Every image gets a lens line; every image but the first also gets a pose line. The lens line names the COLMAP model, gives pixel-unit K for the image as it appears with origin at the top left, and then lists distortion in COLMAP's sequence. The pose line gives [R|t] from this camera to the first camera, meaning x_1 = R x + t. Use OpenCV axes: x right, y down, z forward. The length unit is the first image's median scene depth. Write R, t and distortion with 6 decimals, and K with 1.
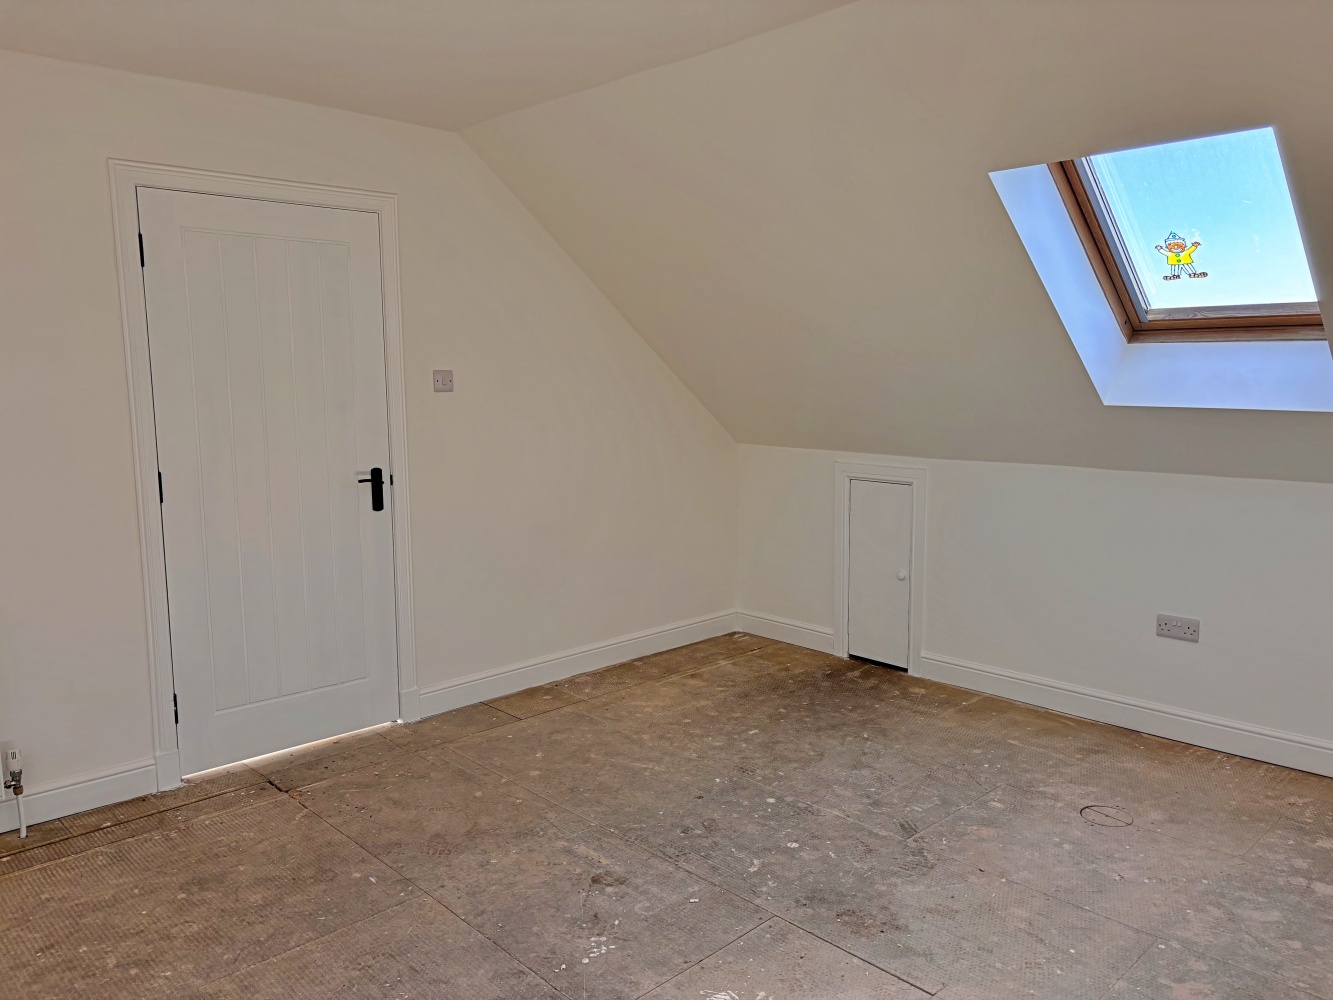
lens RADIAL K [[1002.1, 0, 677.2], [0, 1002.1, 502.1], [0, 0, 1]] dist [0.052711, -0.047983]
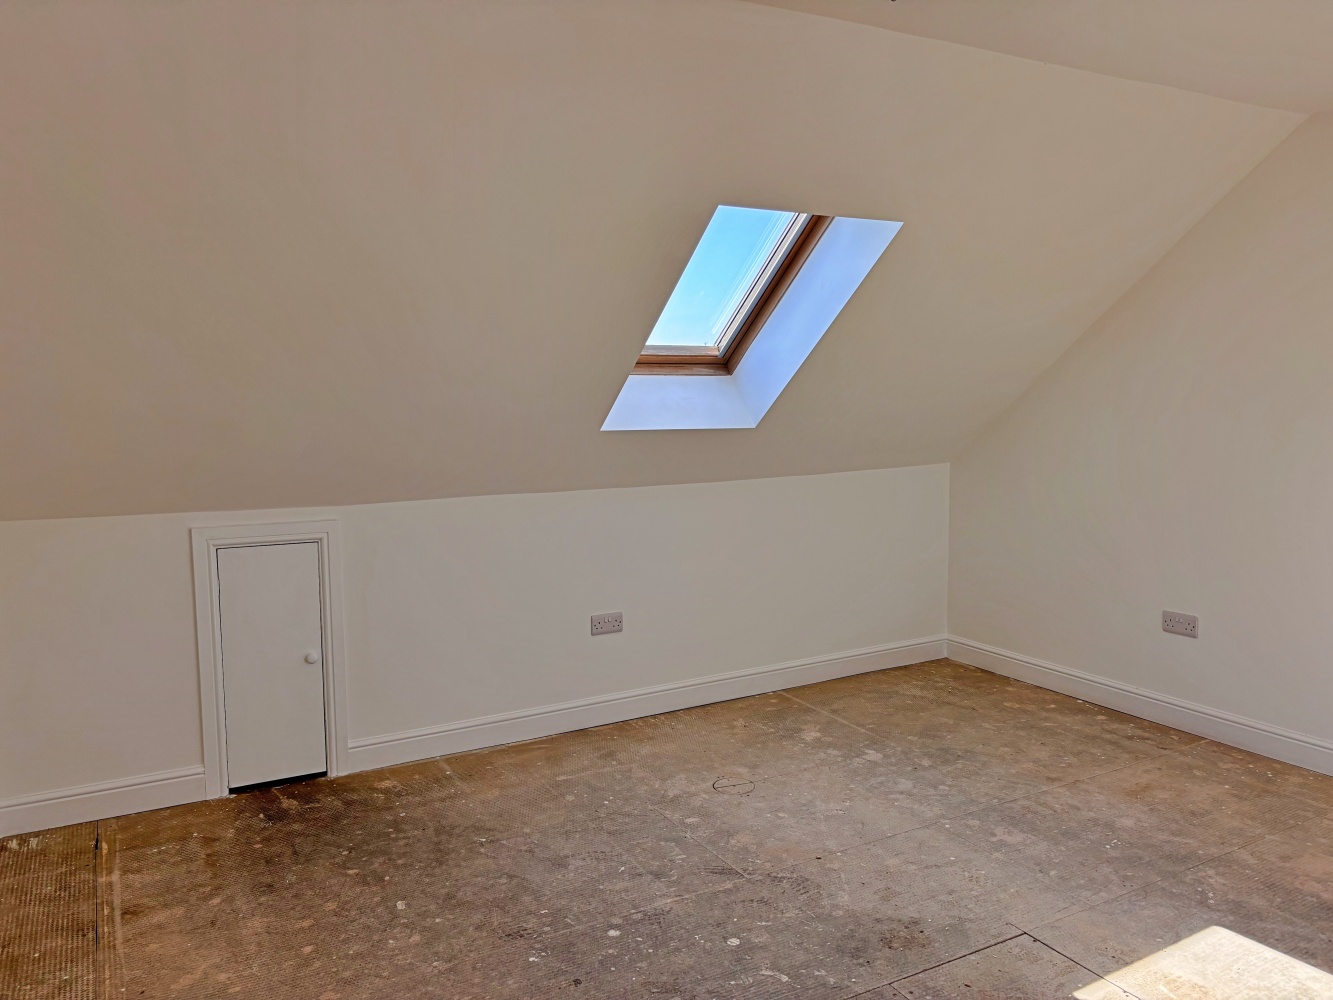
lens RADIAL K [[1002.1, 0, 664.7], [0, 1002.1, 496.2], [0, 0, 1]] dist [0.052711, -0.047983]
pose [[0.257266, -0.096697, 0.961490, -0.533341], [0.131852, 0.989188, 0.064202, -0.078162], [-0.957303, 0.110258, 0.267234, 0.598140]]
